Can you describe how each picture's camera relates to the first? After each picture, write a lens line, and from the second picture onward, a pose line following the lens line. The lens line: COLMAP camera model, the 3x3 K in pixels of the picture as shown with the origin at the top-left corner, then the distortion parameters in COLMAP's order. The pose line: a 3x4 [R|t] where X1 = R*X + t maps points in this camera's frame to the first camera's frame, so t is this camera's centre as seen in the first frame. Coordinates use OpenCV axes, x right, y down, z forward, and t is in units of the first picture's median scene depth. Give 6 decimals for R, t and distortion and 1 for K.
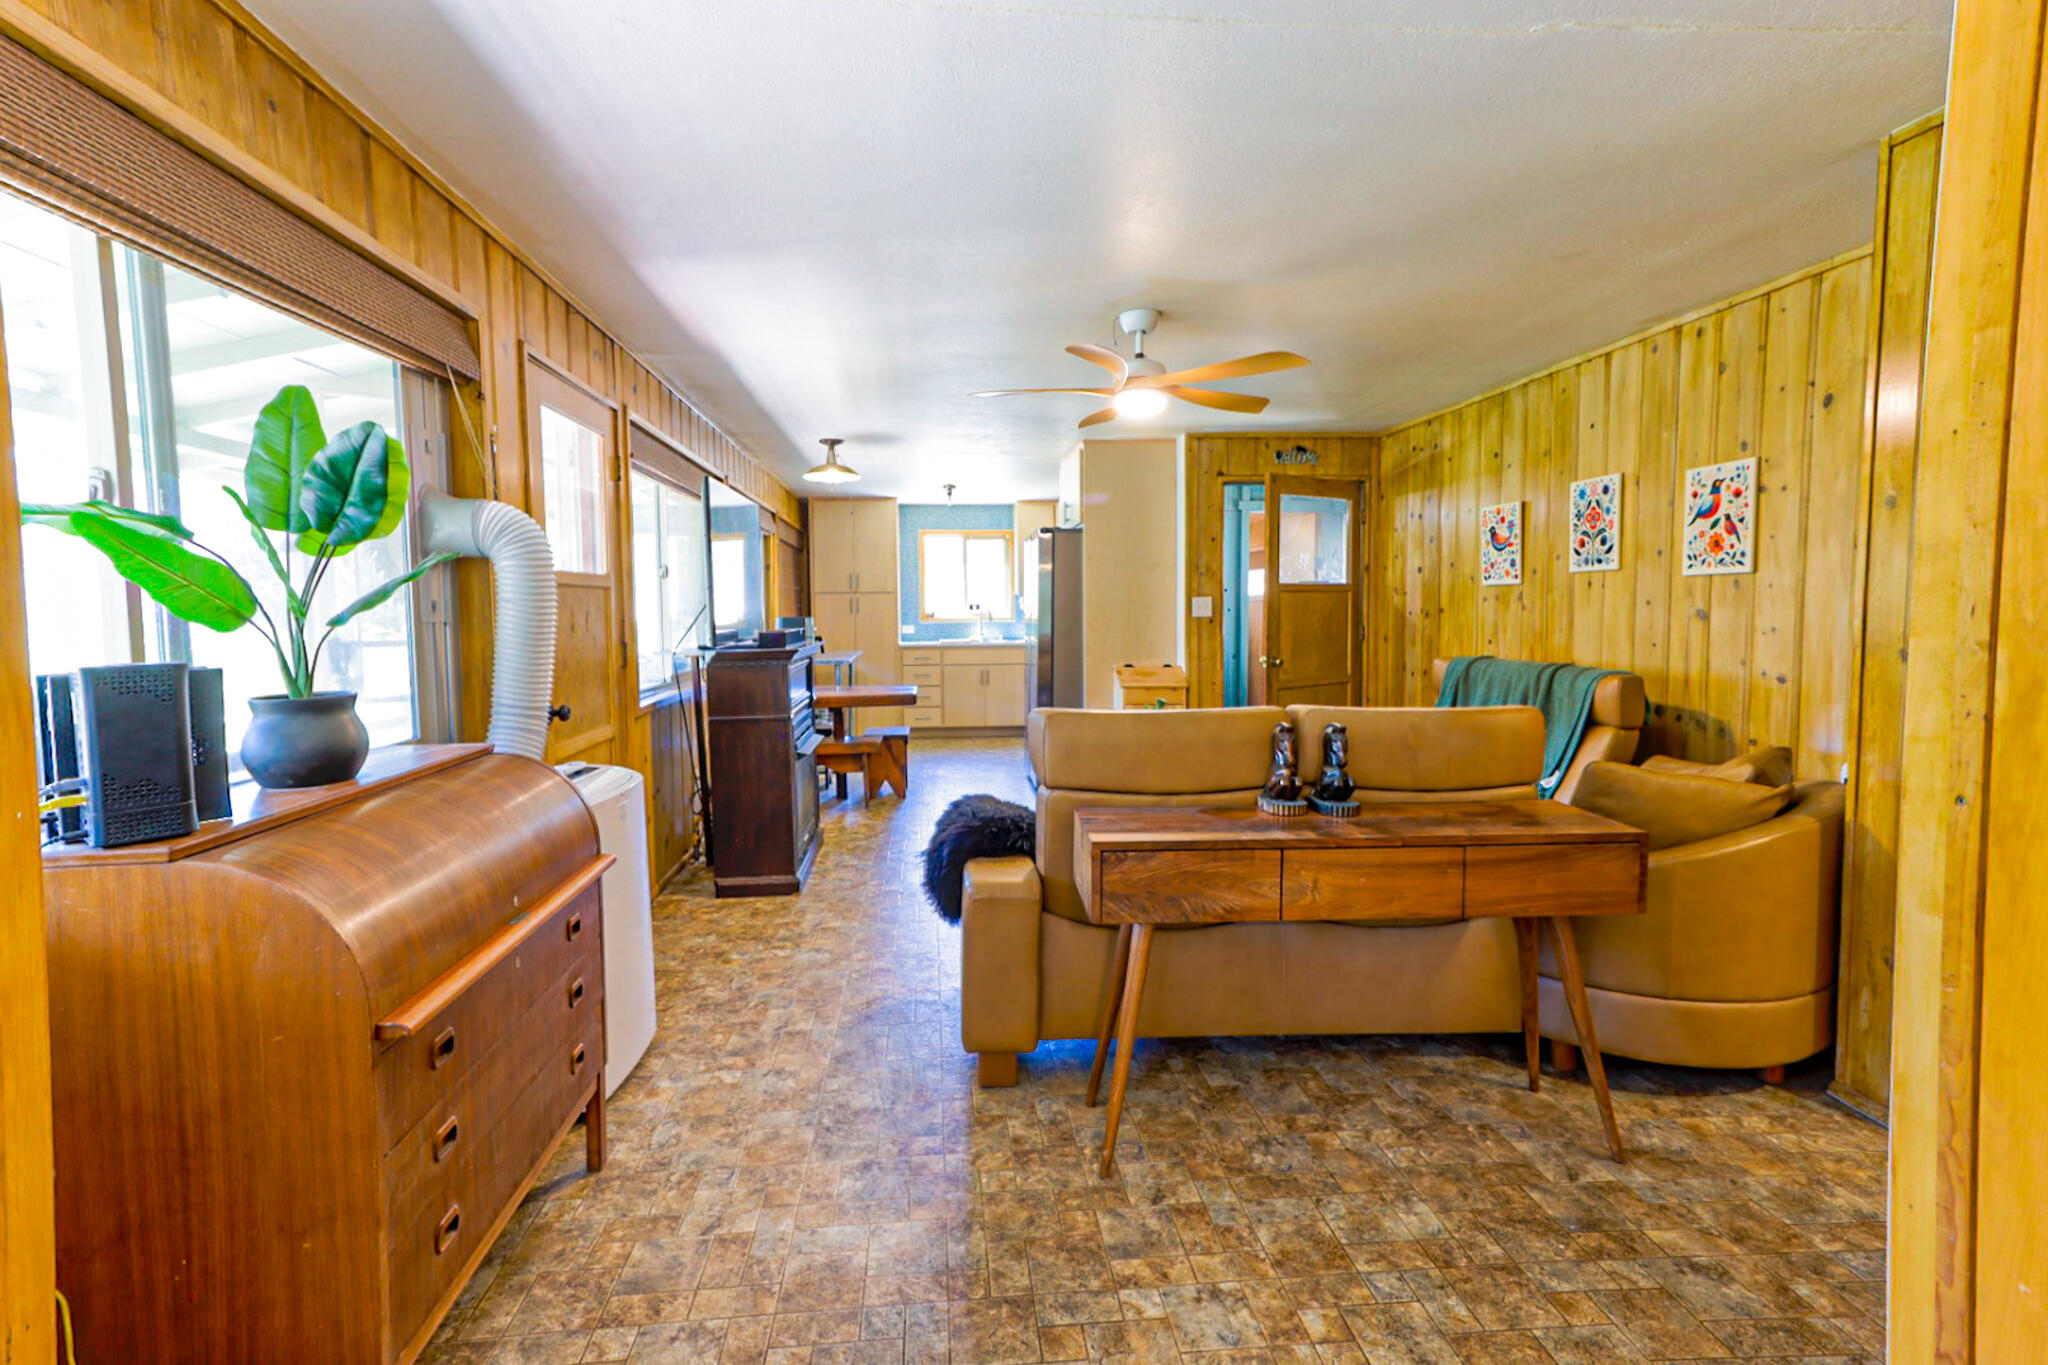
lens RADIAL K [[954.2, 0, 1032.5], [0, 954.2, 673.7], [0, 0, 1]] dist [0.004796, 0.012689]
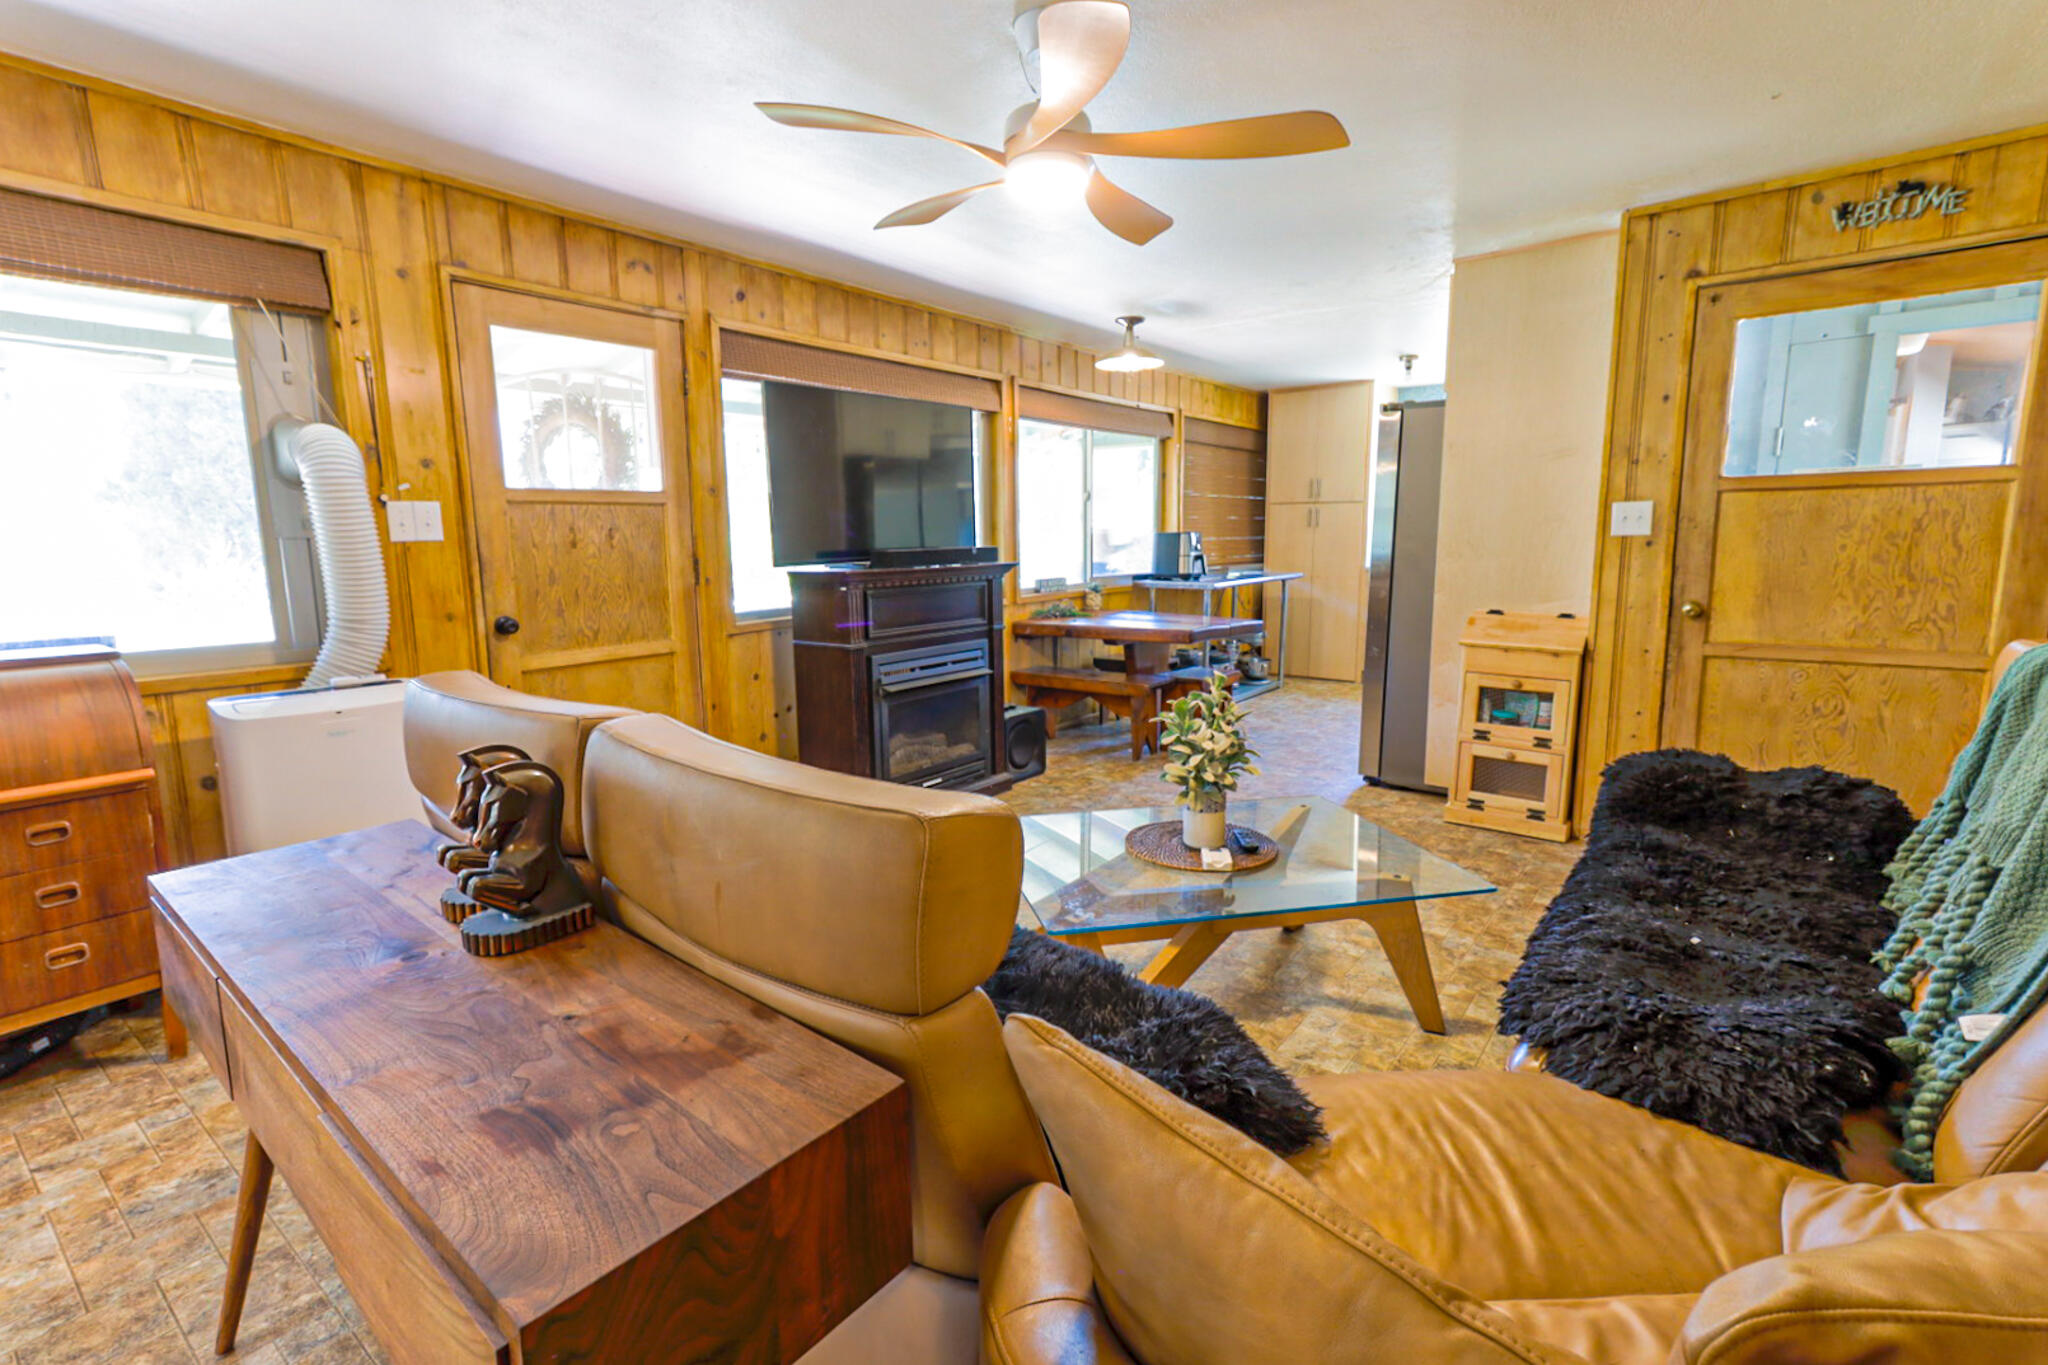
lens RADIAL K [[954.2, 0, 1015.8], [0, 954.2, 672.5], [0, 0, 1]] dist [0.004796, 0.012689]
pose [[0.720269, 0.106443, -0.685480, 0.556321], [-0.044881, 0.993238, 0.107075, -0.039547], [0.692242, -0.046358, 0.720175, 0.551253]]
